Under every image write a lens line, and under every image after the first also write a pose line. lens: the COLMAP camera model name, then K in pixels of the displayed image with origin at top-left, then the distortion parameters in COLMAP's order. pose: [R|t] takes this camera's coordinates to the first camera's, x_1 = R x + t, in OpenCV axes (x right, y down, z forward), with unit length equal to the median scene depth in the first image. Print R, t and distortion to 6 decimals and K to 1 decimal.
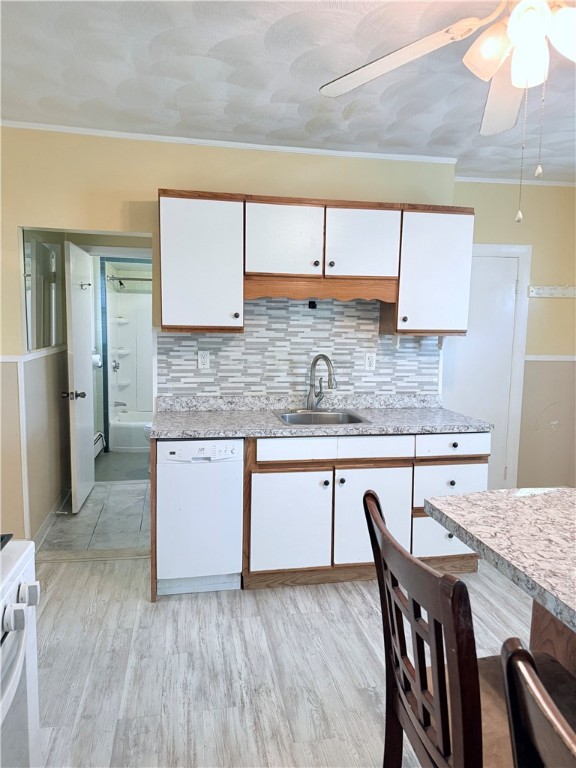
lens RADIAL K [[534.9, 0, 288.0], [0, 534.9, 384.0], [0, 0, 1]] dist [0.104355, -0.142701]
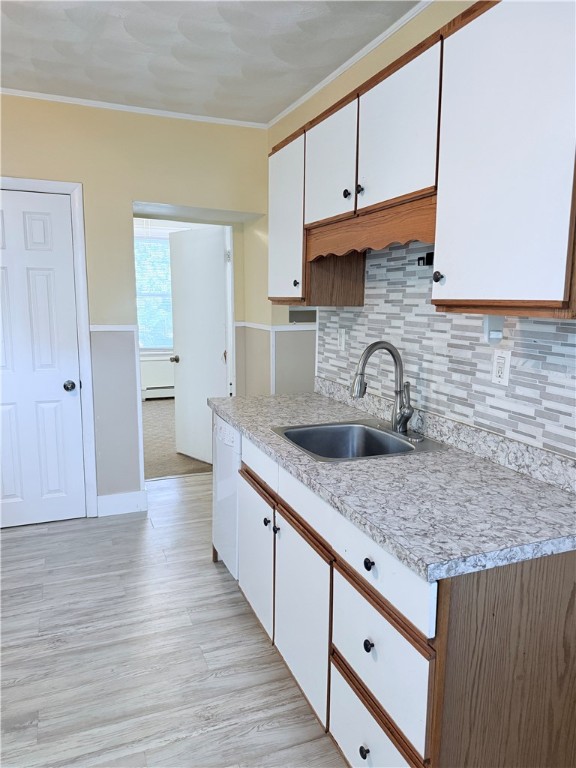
lens RADIAL K [[534.9, 0, 288.0], [0, 534.9, 384.0], [0, 0, 1]] dist [0.104355, -0.142701]
pose [[0.193658, 0.143117, -0.970574, 0.618683], [-0.114689, 0.985822, 0.122481, -0.067338], [0.974342, 0.087594, 0.207326, 0.740374]]
